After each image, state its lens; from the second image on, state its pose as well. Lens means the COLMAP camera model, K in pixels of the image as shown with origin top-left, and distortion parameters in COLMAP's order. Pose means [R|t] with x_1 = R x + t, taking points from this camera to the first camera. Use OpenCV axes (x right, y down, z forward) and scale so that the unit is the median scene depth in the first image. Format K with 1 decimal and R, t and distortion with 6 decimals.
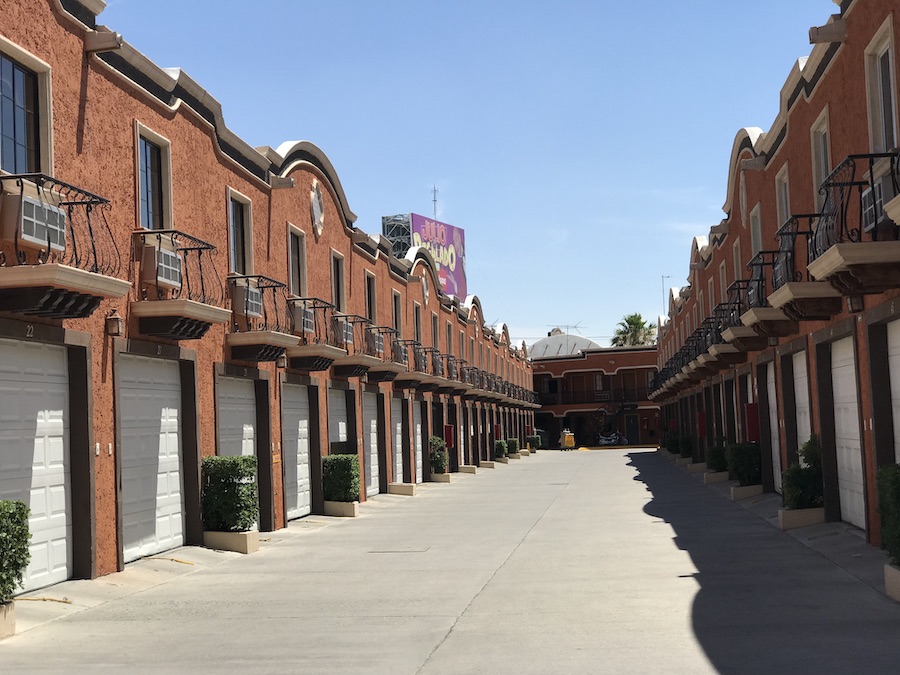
lens RADIAL K [[1657.4, 0, 450.0], [0, 1657.4, 337.5], [0, 0, 1]] dist [-2.541525, 10.374211]
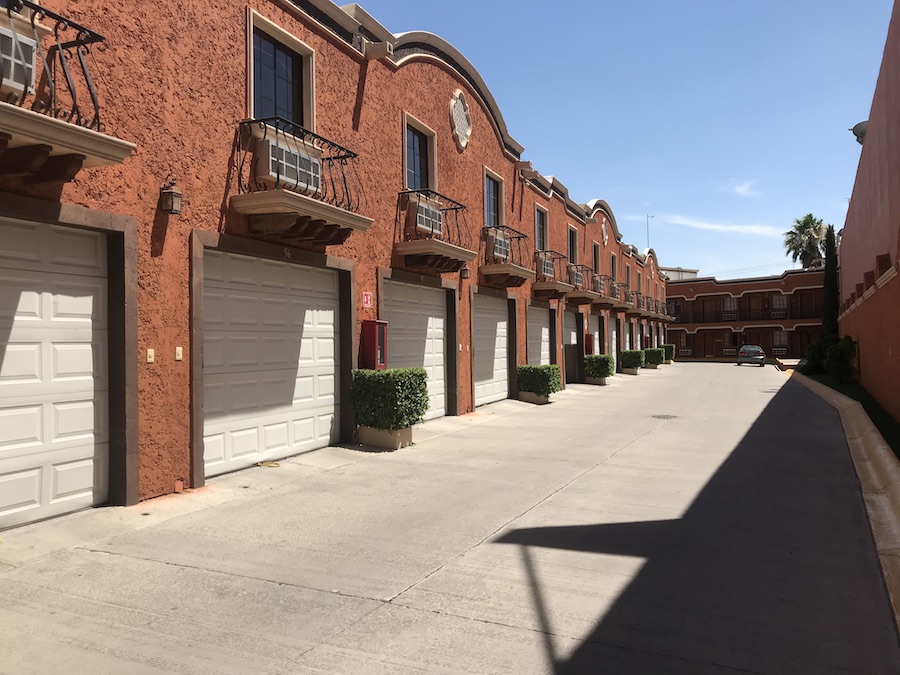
lens RADIAL K [[793.2, 0, 450.0], [0, 793.2, 337.5], [0, 0, 1]] dist [0.008656, 0.001766]
pose [[0.965420, 0.052114, -0.255439, 0.017812], [-0.036742, 0.997235, 0.064588, 0.009952], [0.258099, -0.052969, 0.964665, 0.190241]]
